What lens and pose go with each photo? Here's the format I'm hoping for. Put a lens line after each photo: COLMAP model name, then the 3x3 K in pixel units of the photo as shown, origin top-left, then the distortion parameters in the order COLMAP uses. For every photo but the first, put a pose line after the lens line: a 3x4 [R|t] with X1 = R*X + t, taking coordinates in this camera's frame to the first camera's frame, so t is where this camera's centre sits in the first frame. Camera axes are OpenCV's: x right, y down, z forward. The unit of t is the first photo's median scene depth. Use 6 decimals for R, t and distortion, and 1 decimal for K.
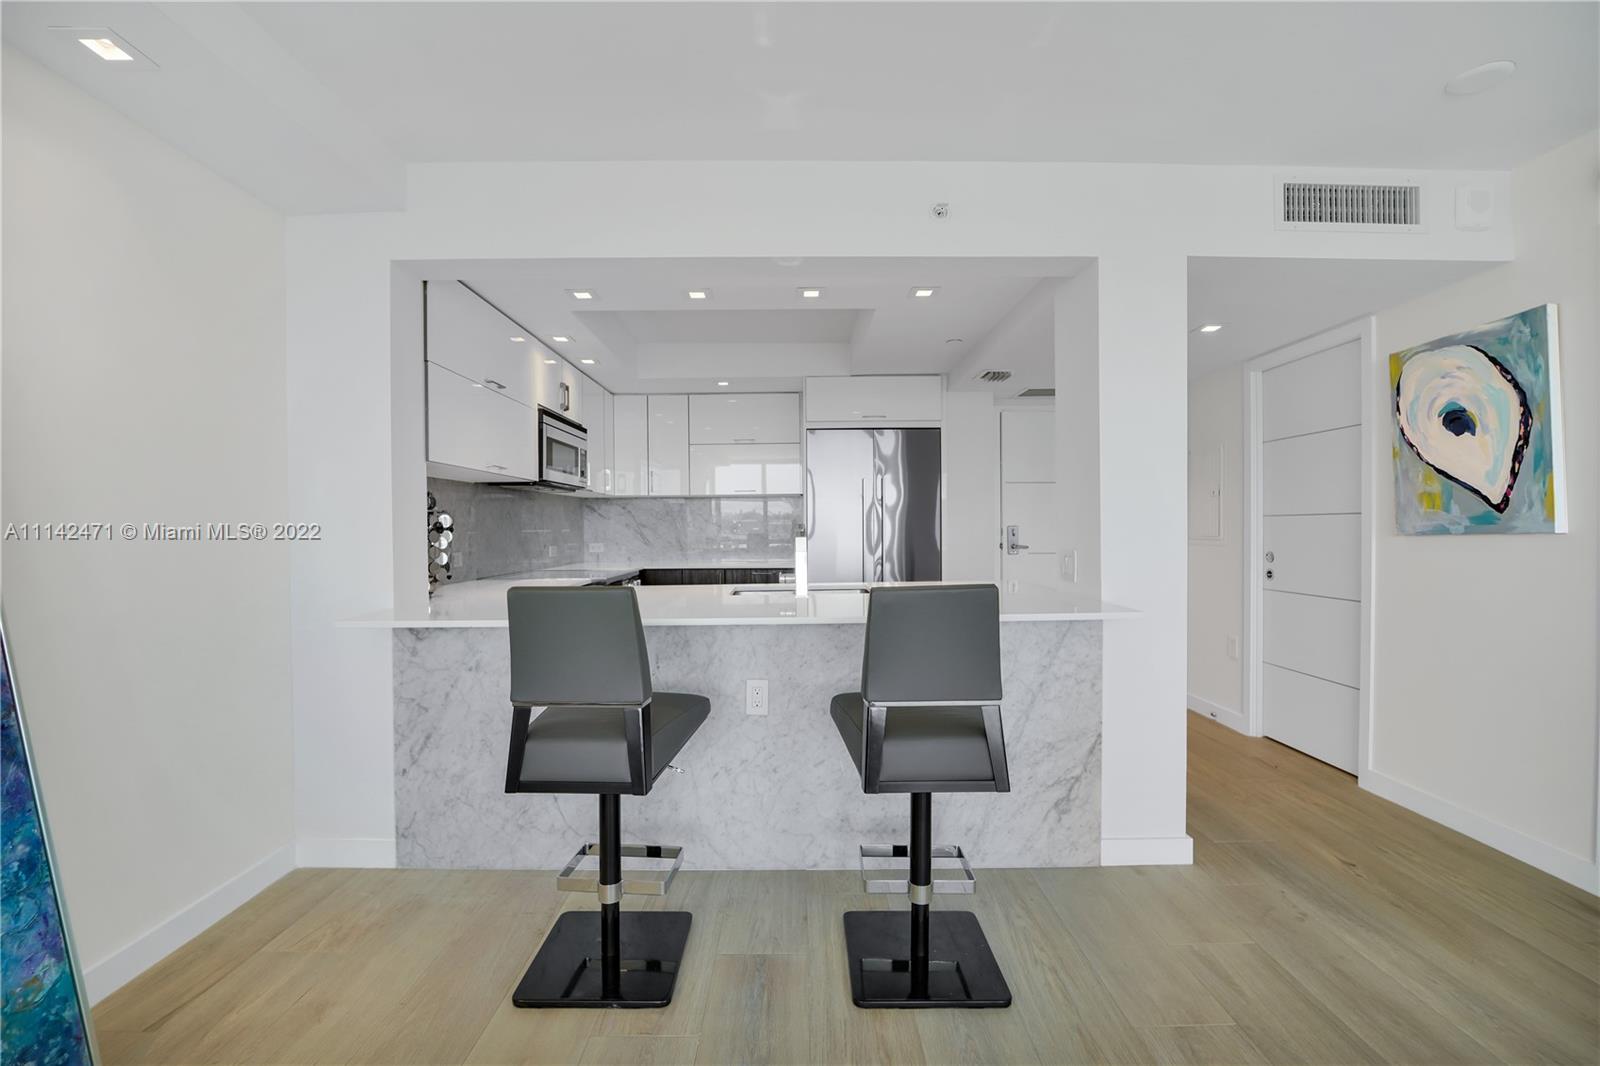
lens RADIAL K [[690.4, 0, 809.3], [0, 690.4, 533.8], [0, 0, 1]] dist [-0.019008, -0.000008]
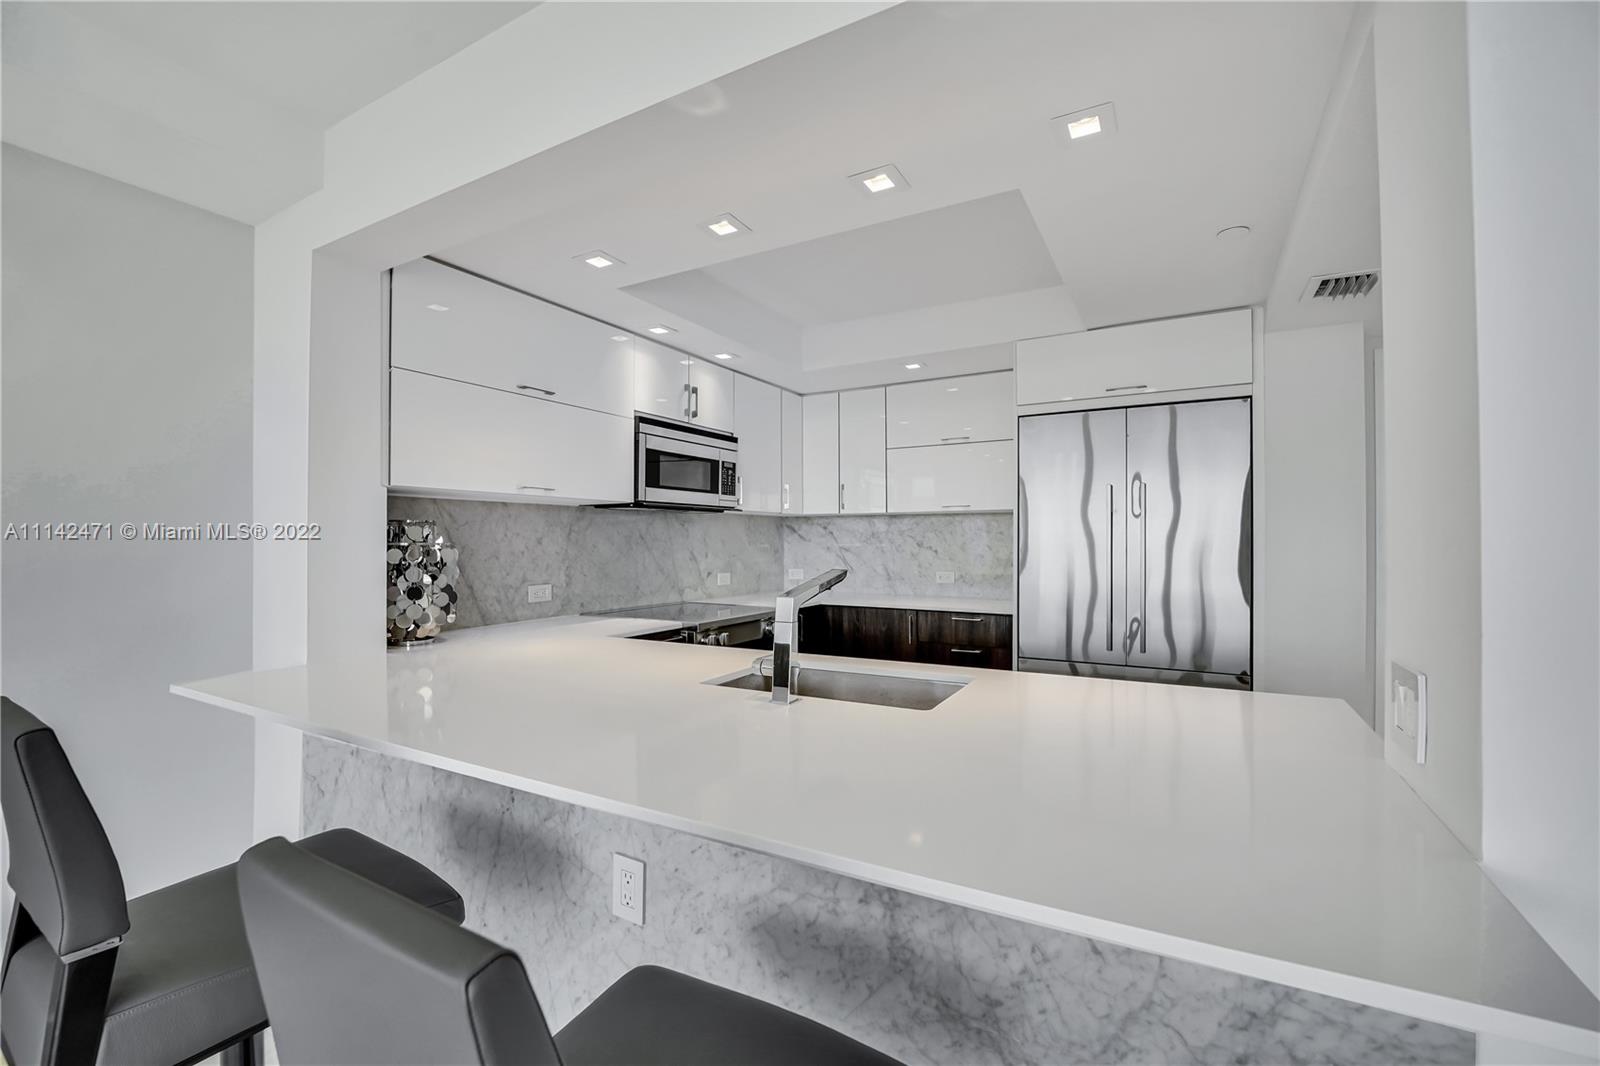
lens RADIAL K [[690.4, 0, 789.8], [0, 690.4, 533.7], [0, 0, 1]] dist [-0.019008, -0.000008]
pose [[0.855170, 0.003949, -0.518332, 0.288465], [-0.012066, 0.999852, -0.012290, -0.041103], [0.518207, 0.016764, 0.855091, 0.519623]]
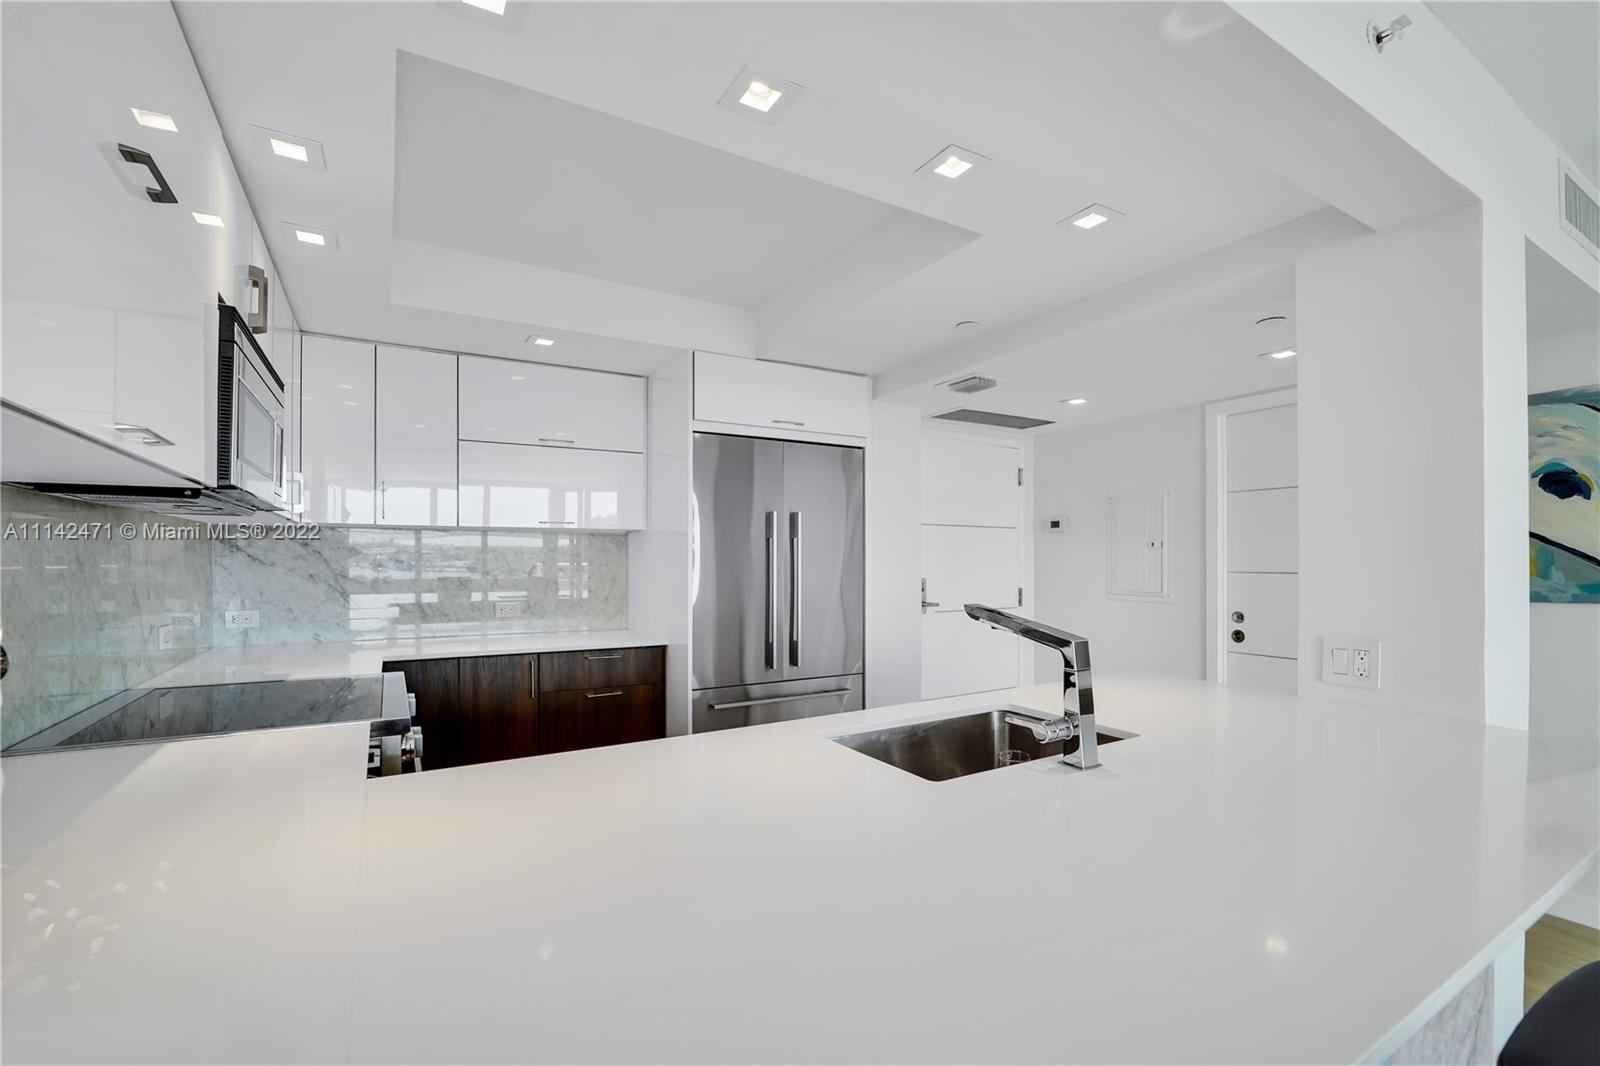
lens RADIAL K [[690.4, 0, 813.0], [0, 690.4, 561.1], [0, 0, 1]] dist [-0.019008, -0.000008]
pose [[0.867862, 0.007846, 0.496743, -0.406798], [-0.003095, 0.999941, -0.010387, -0.043073], [-0.496795, 0.007478, 0.867836, 0.686211]]
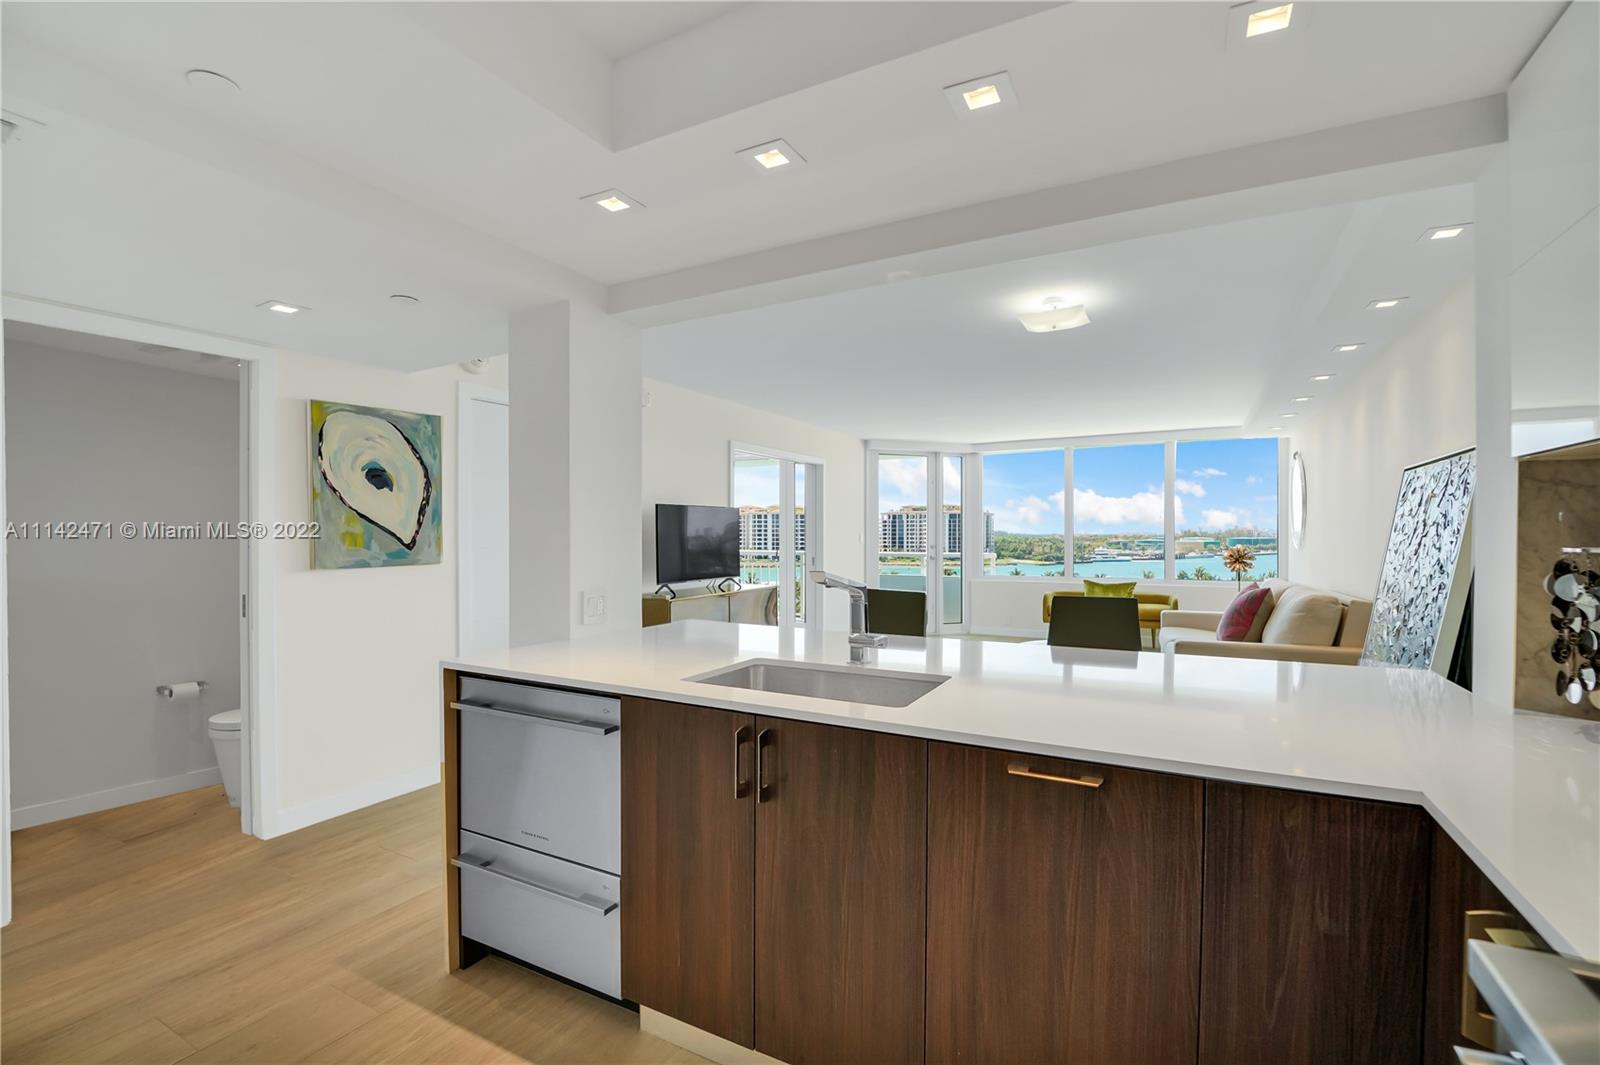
lens RADIAL K [[690.4, 0, 788.2], [0, 690.4, 533.4], [0, 0, 1]] dist [-0.019008, -0.000008]
pose [[-0.869591, 0.011915, 0.493629, -0.332960], [0.015370, 0.999878, 0.002943, -0.052668], [-0.493534, 0.010147, -0.869667, 1.692975]]
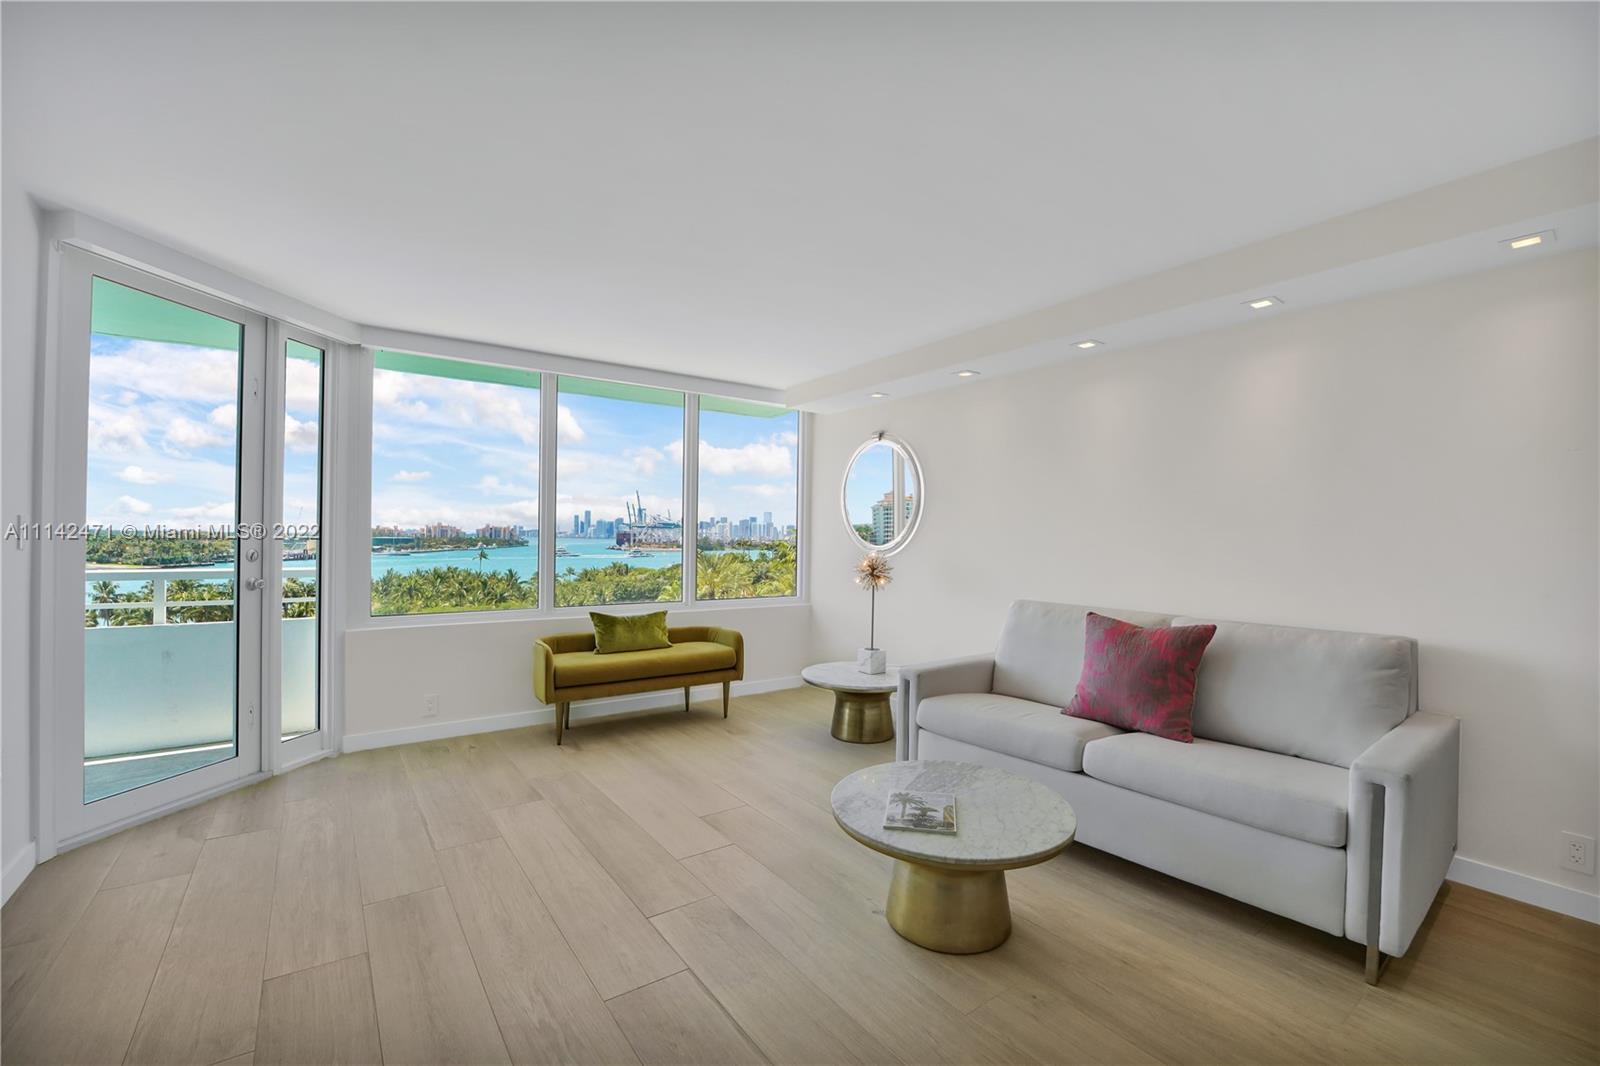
lens RADIAL K [[690.4, 0, 785.5], [0, 690.4, 537.8], [0, 0, 1]] dist [-0.019008, -0.000008]
pose [[-0.826190, -0.003636, -0.563380, 0.638524], [-0.012378, 0.999855, 0.011700, -0.033808], [0.563256, 0.016640, -0.826115, 0.145081]]
